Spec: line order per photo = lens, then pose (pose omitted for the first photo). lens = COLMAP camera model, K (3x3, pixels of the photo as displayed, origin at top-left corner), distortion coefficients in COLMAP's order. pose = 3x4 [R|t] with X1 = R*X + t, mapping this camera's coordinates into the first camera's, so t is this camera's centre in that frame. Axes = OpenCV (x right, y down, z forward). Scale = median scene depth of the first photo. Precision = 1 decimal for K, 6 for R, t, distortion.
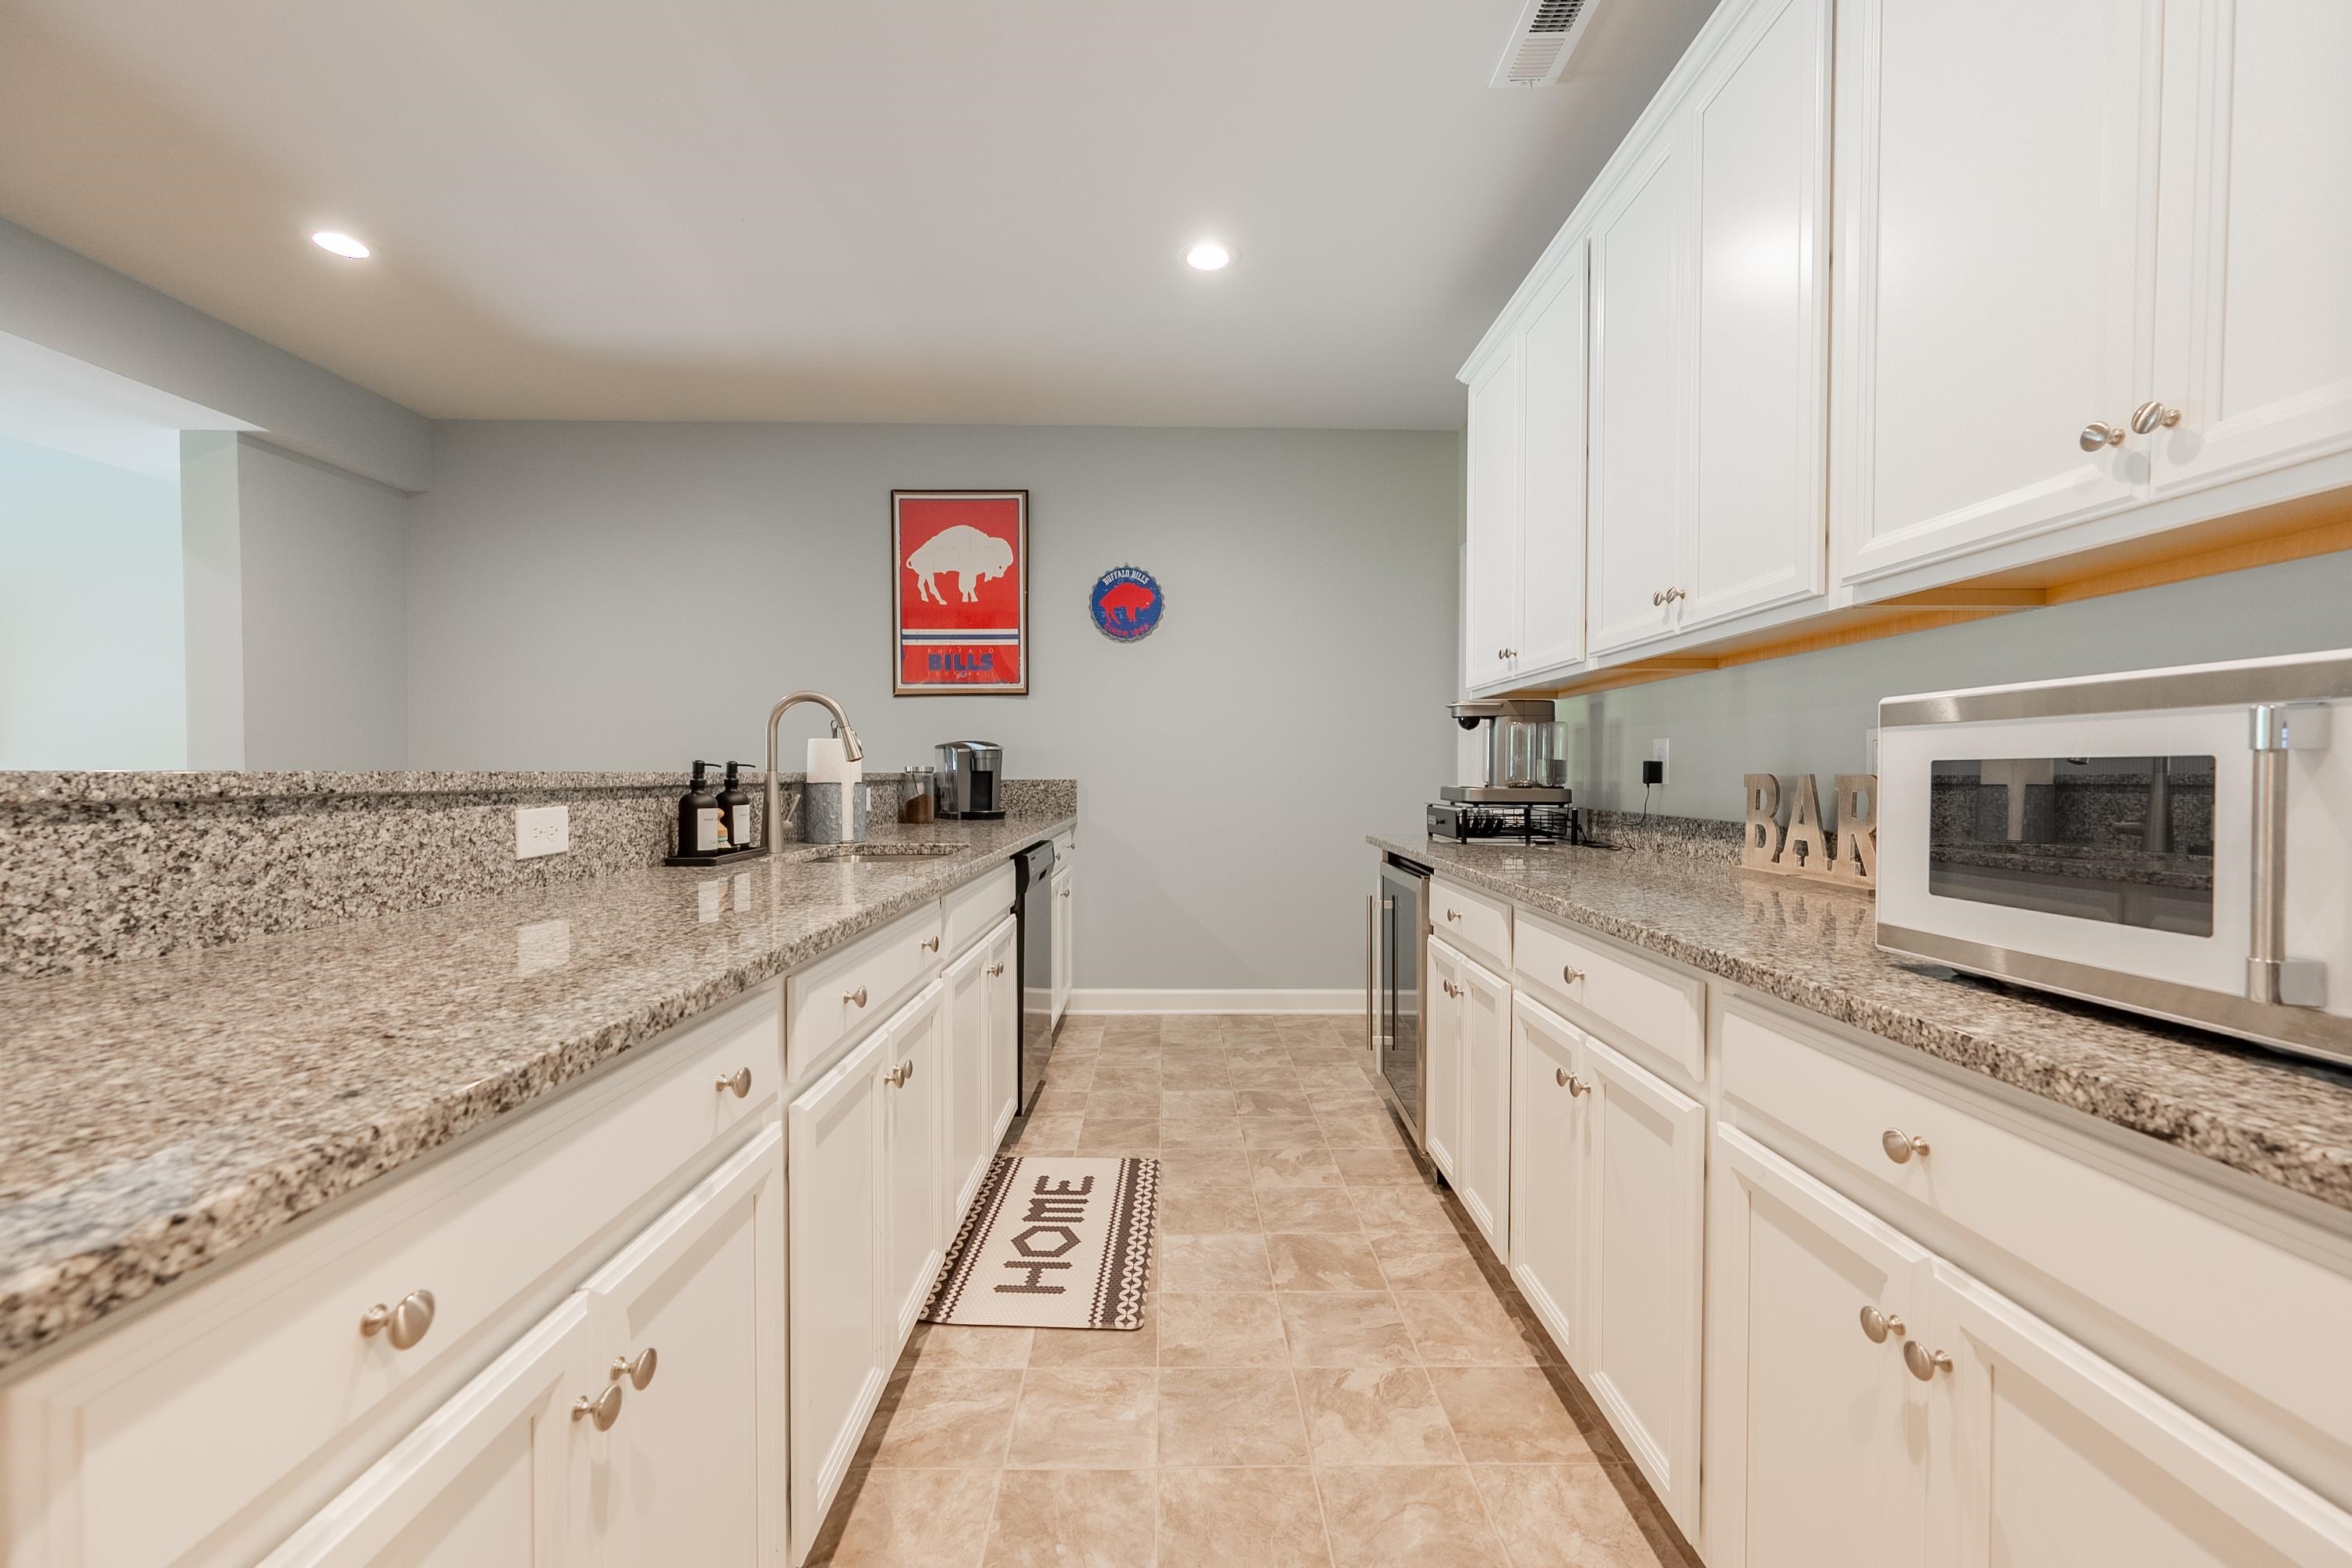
lens RADIAL K [[937.3, 0, 1179.6], [0, 937.3, 783.9], [0, 0, 1]] dist [0.000968, 0.000395]
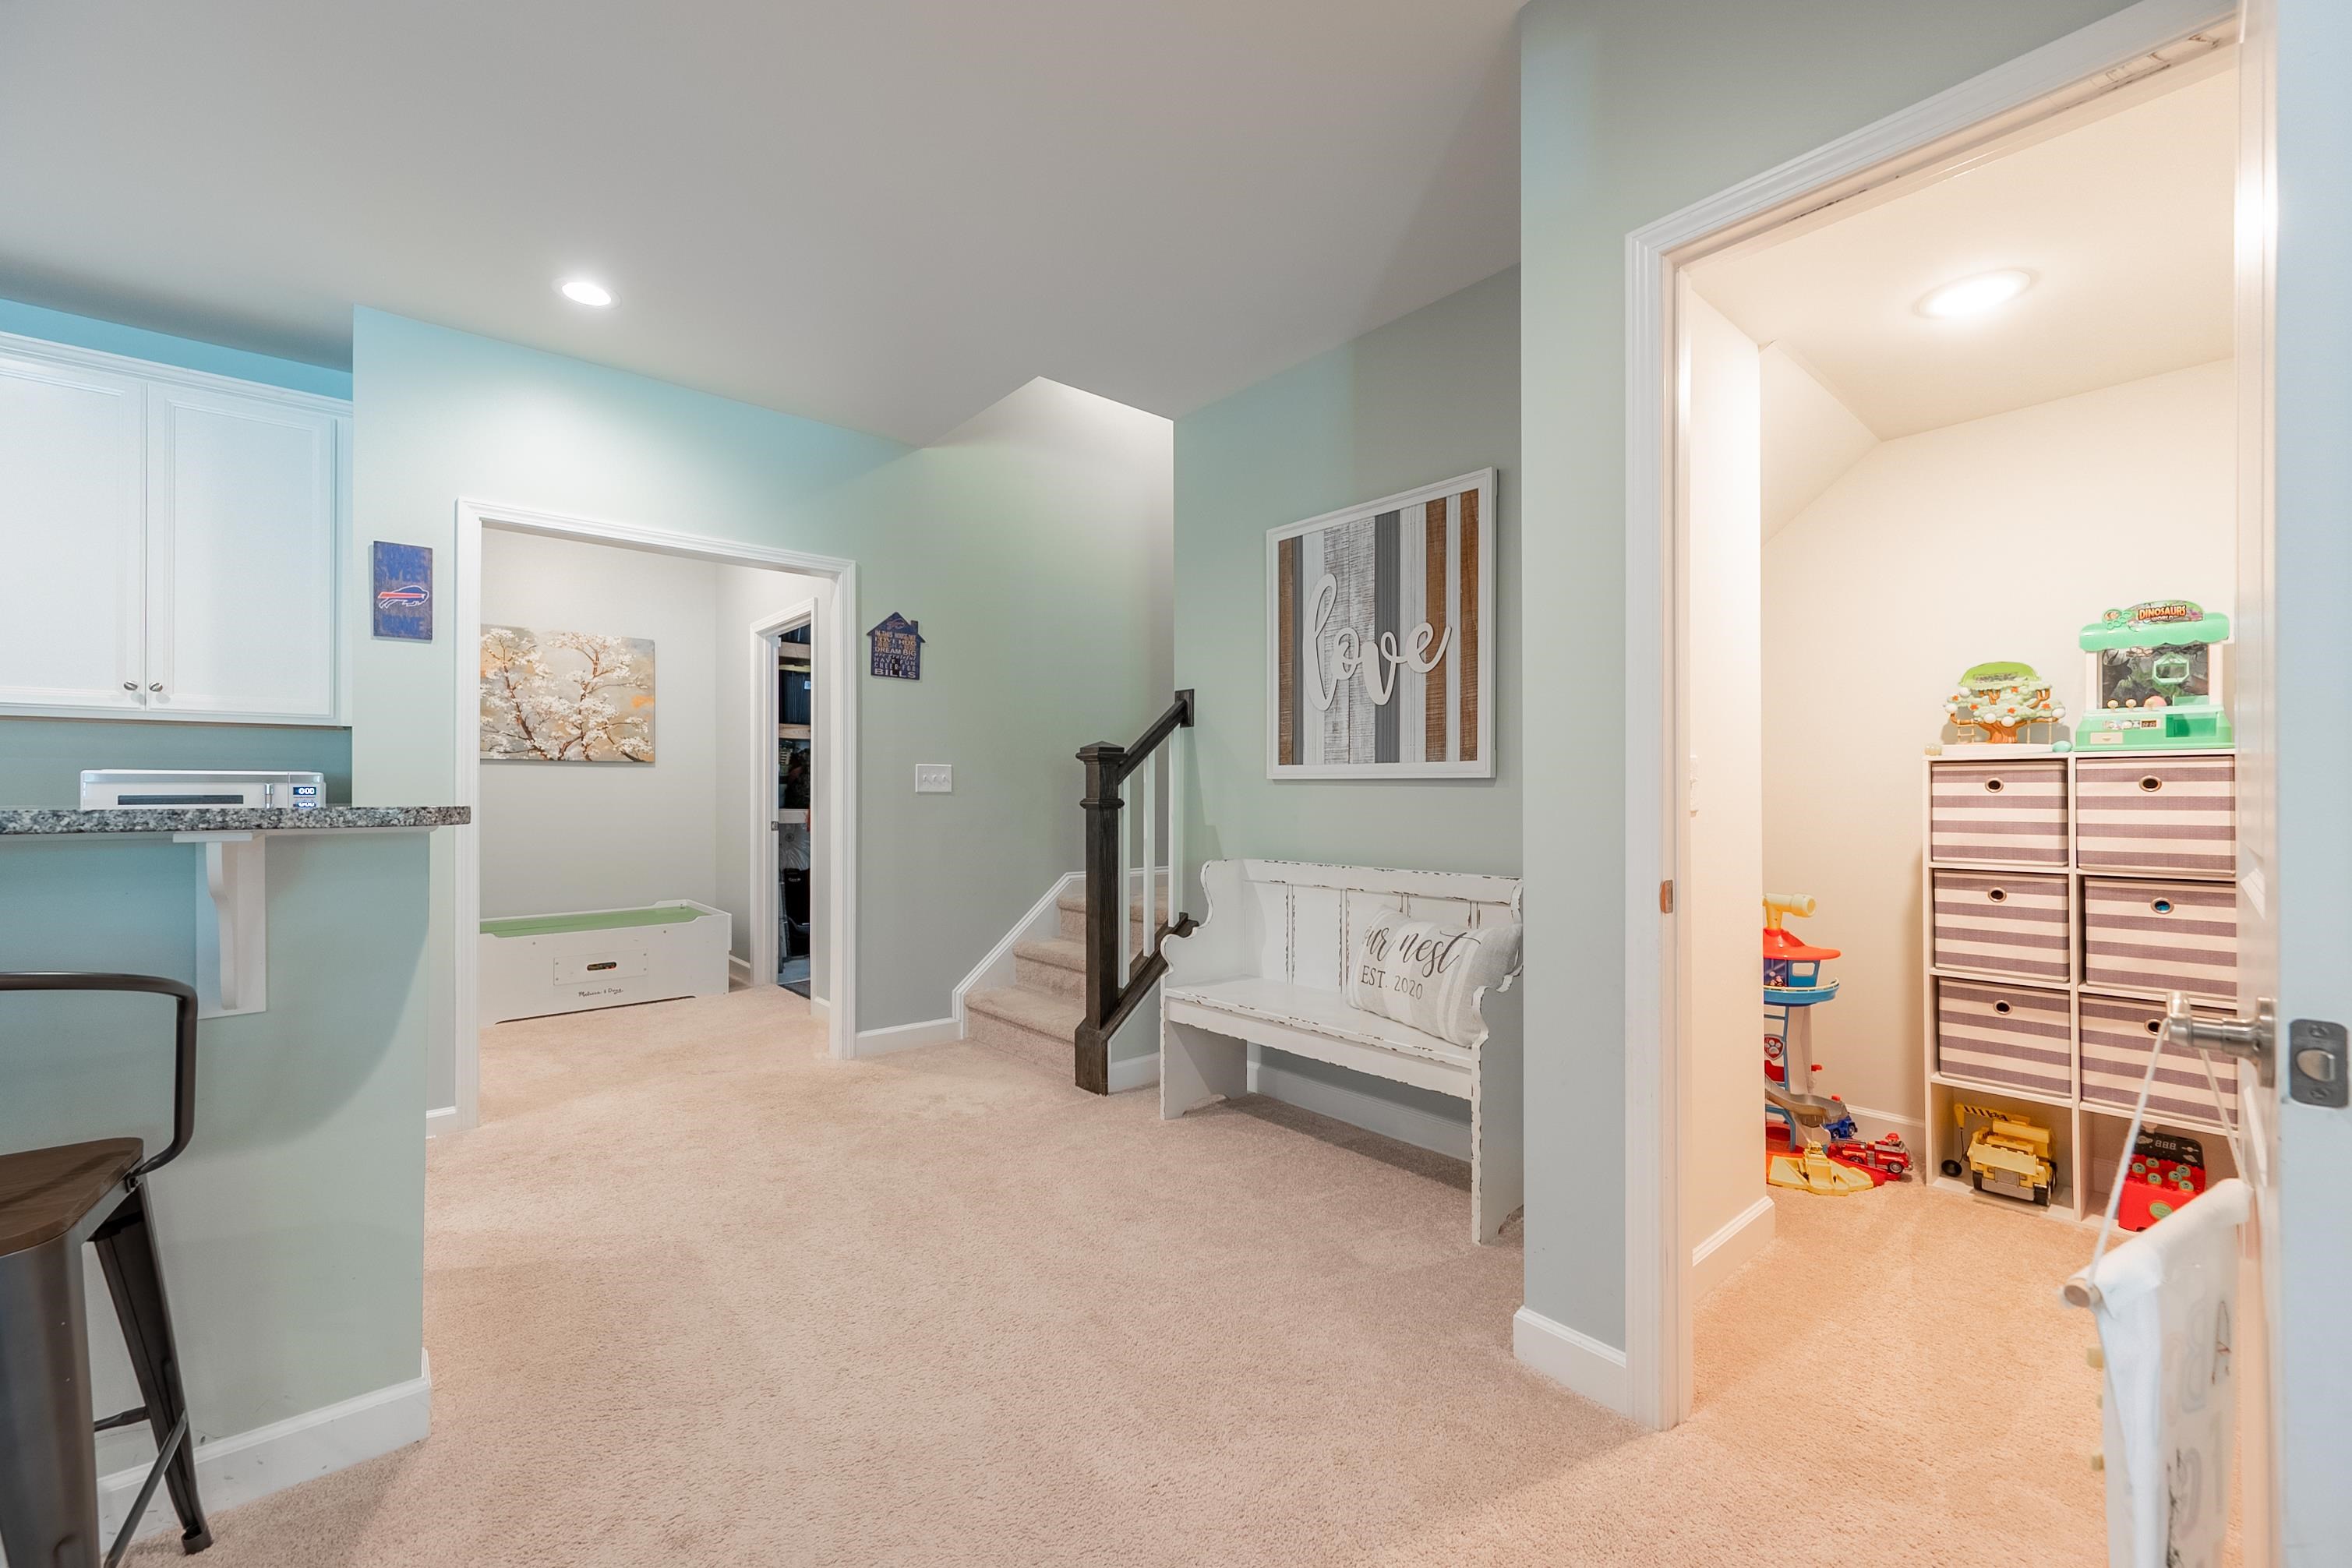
lens RADIAL K [[939.1, 0, 1173.3], [0, 939.1, 786.5], [0, 0, 1]] dist [0.001388, 0.000000]
pose [[-0.637746, 0.003724, 0.770238, -1.317014], [0.009137, 0.999955, 0.002731, -0.011881], [-0.770192, 0.008780, -0.637751, 0.140633]]
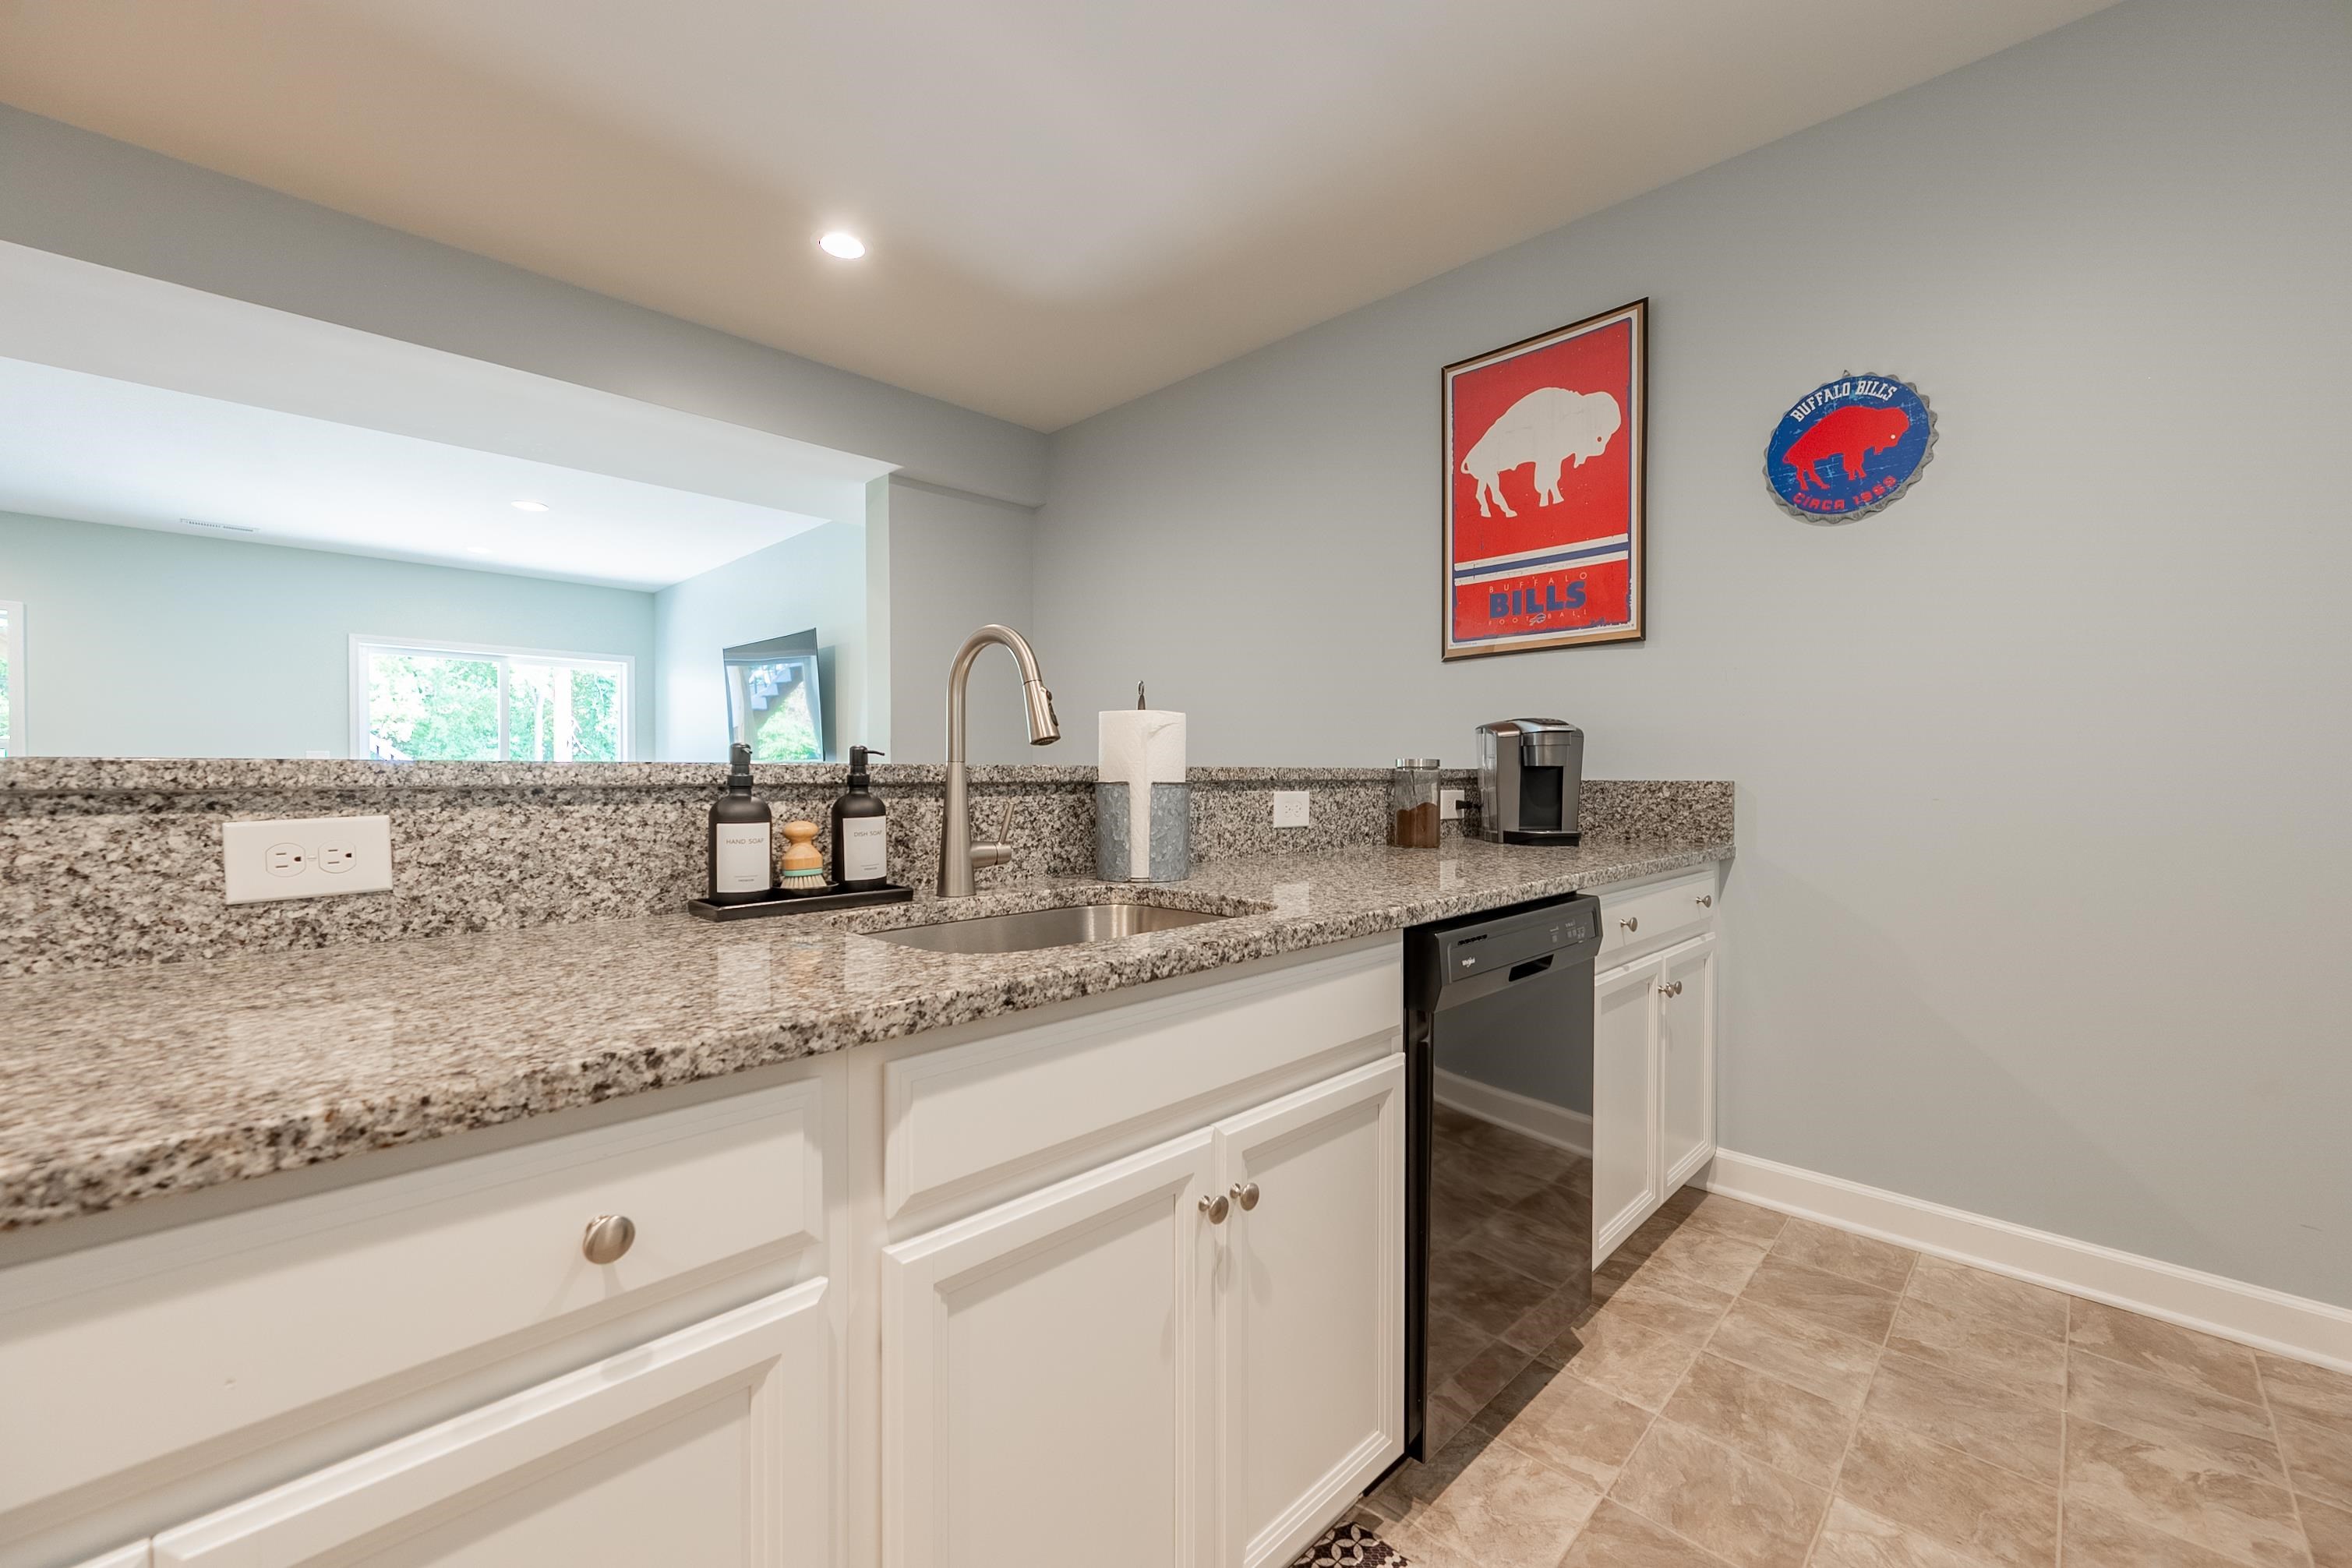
lens RADIAL K [[937.3, 0, 1179.6], [0, 937.3, 783.9], [0, 0, 1]] dist [0.000968, 0.000395]
pose [[0.703279, 0.010054, -0.710842, 0.096040], [-0.010093, 0.999940, 0.004157, -0.003370], [0.710842, 0.004251, 0.703339, 0.612261]]
